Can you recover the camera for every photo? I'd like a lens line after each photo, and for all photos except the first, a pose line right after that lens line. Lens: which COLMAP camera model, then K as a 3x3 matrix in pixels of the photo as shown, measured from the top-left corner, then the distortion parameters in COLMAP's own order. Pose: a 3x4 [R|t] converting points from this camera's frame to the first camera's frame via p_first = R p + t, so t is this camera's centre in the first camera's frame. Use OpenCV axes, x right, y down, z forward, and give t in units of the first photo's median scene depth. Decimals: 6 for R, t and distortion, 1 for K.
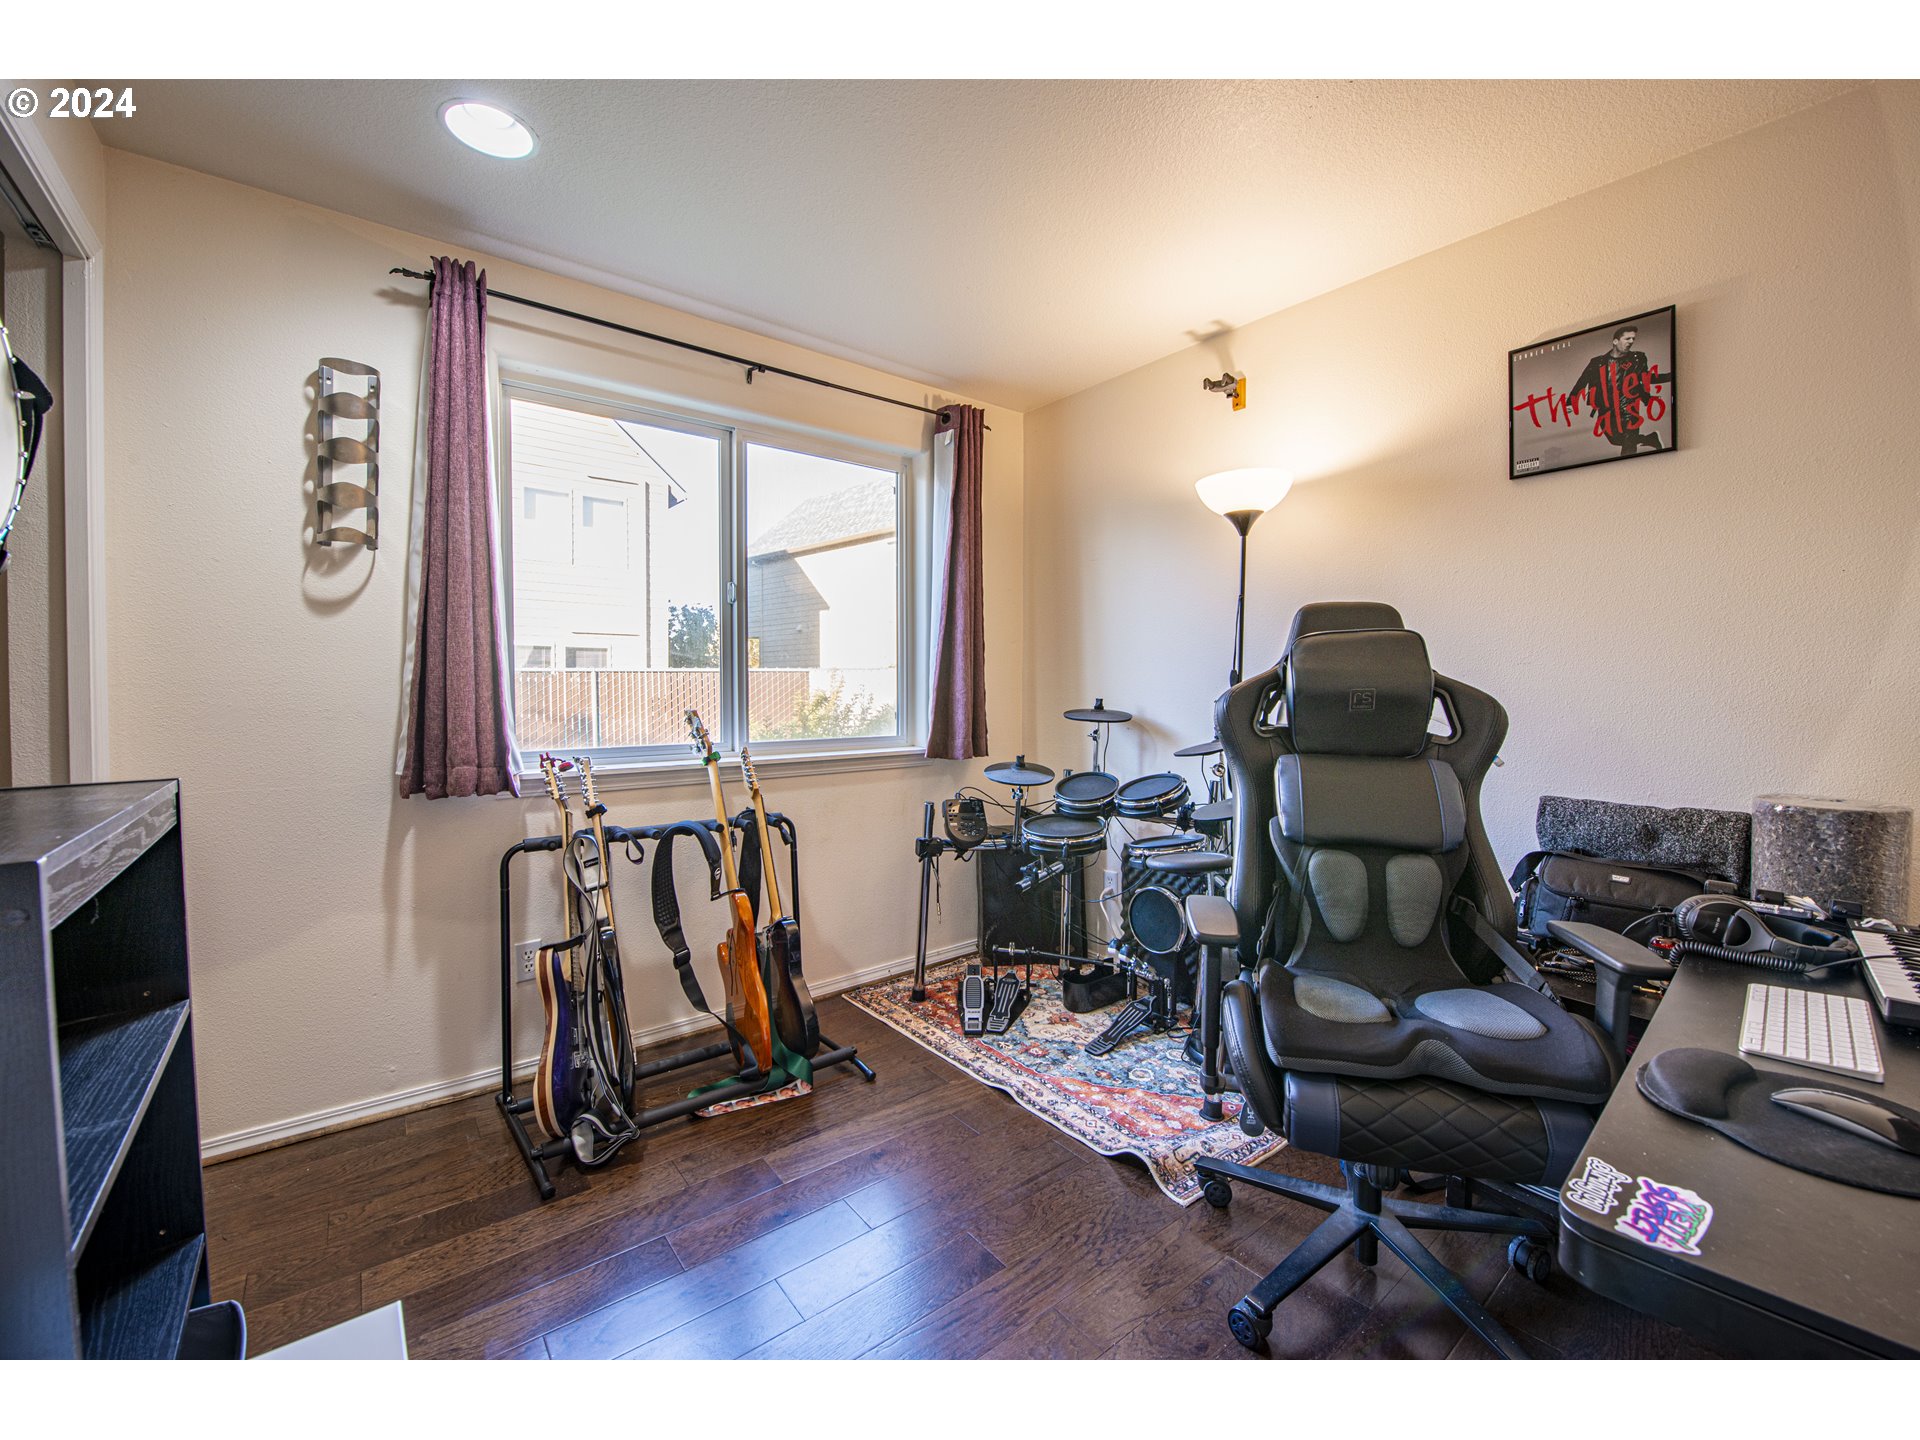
lens RADIAL K [[774.6, 0, 956.0], [0, 774.6, 712.4], [0, 0, 1]] dist [-0.002900, -0.000415]
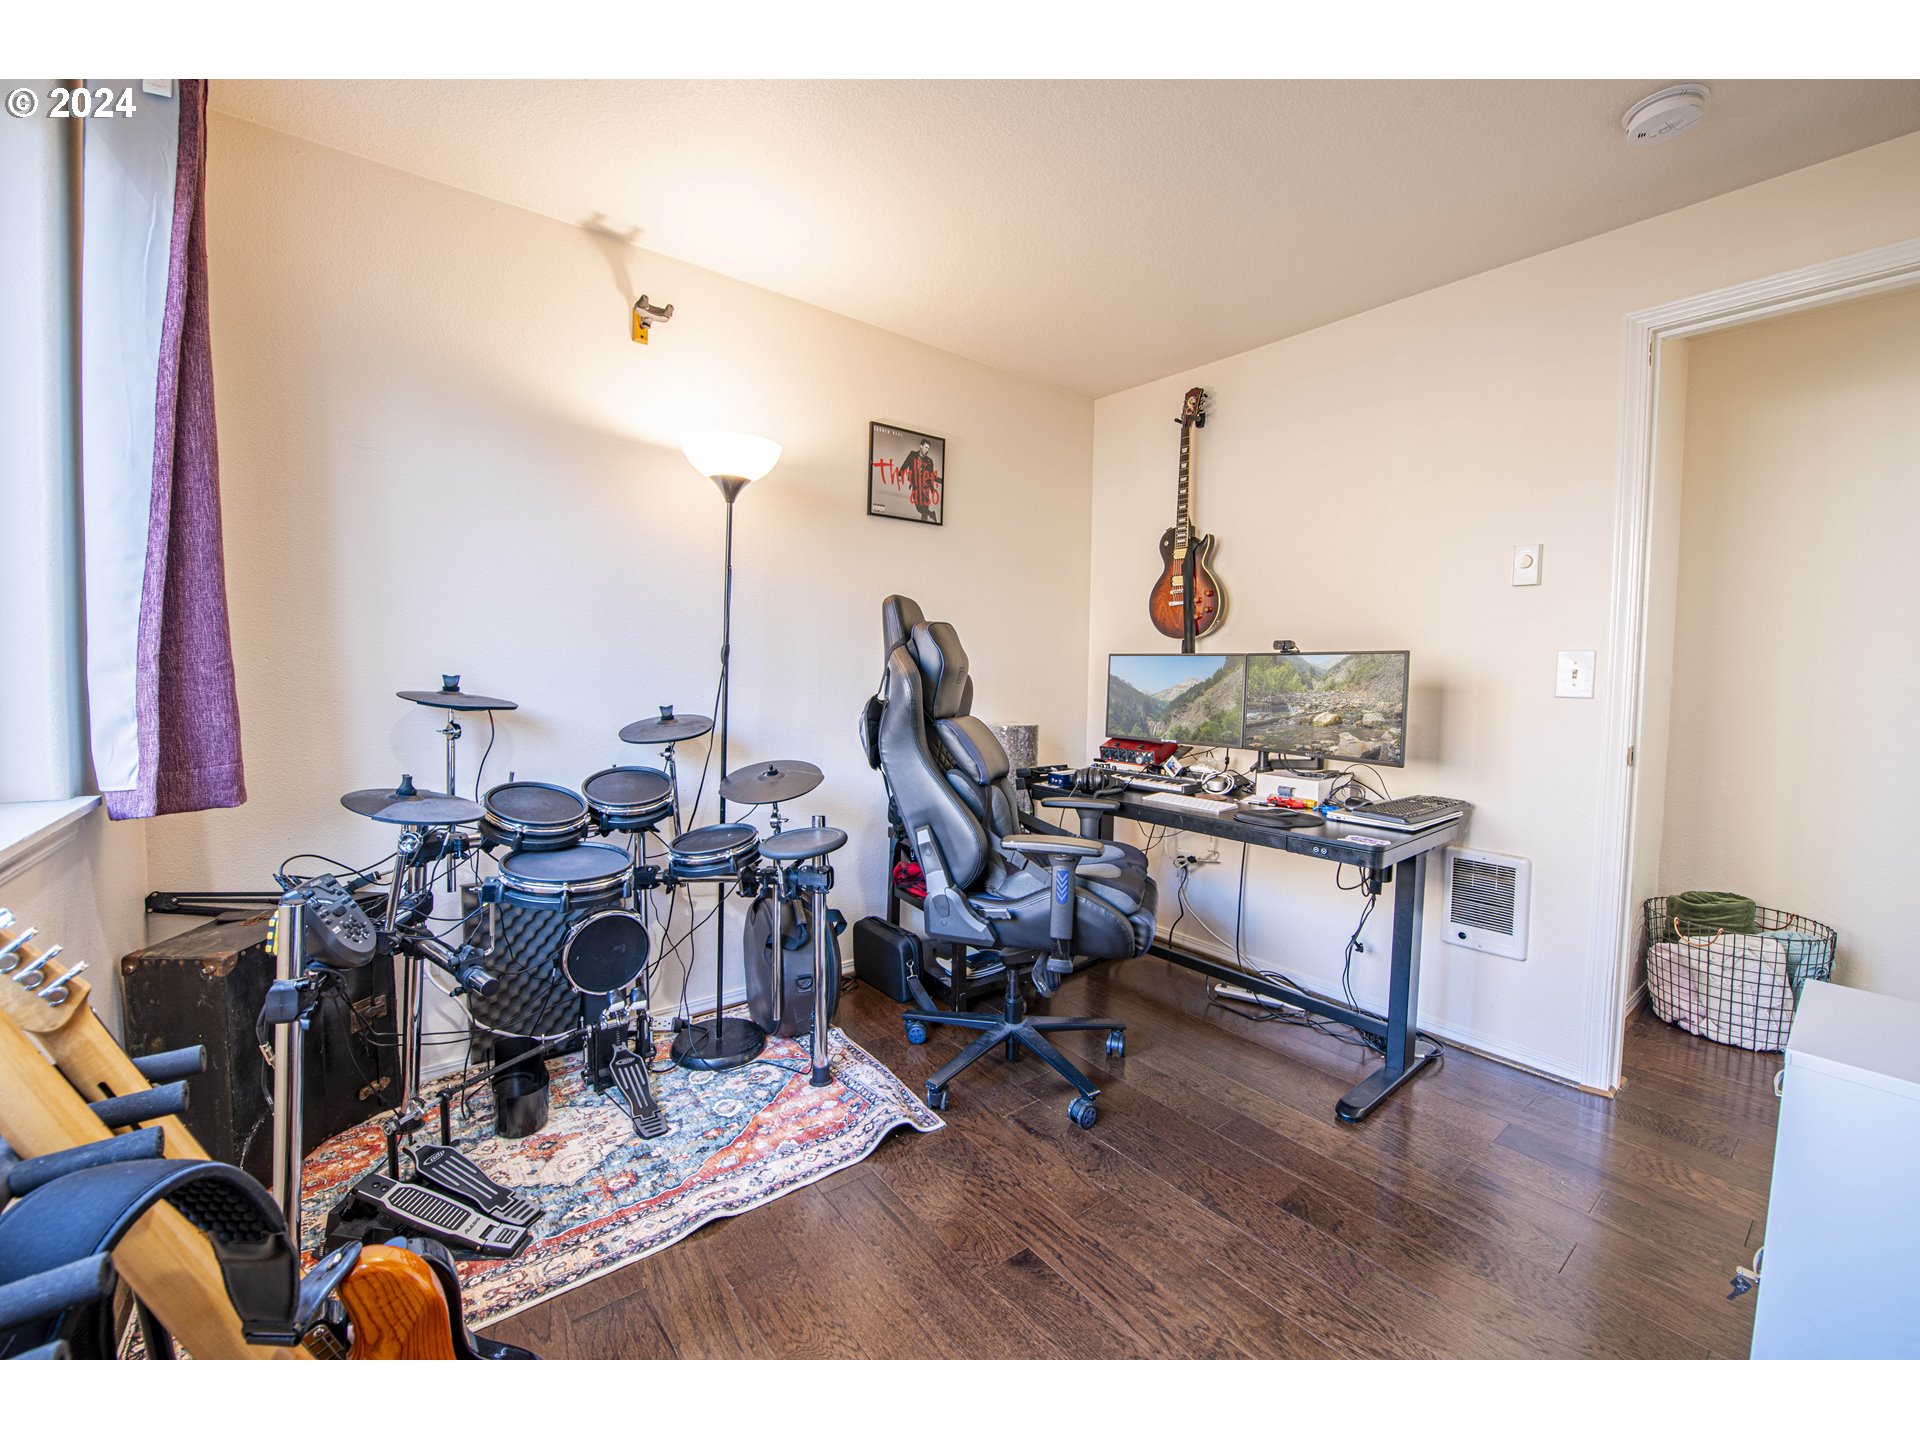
lens RADIAL K [[774.6, 0, 957.5], [0, 774.6, 715.9], [0, 0, 1]] dist [-0.002900, -0.000415]
pose [[0.010398, -0.062804, 0.997972, -0.632770], [0.018282, 0.997871, 0.062607, -0.022648], [-0.999779, 0.017594, 0.011524, 0.763158]]
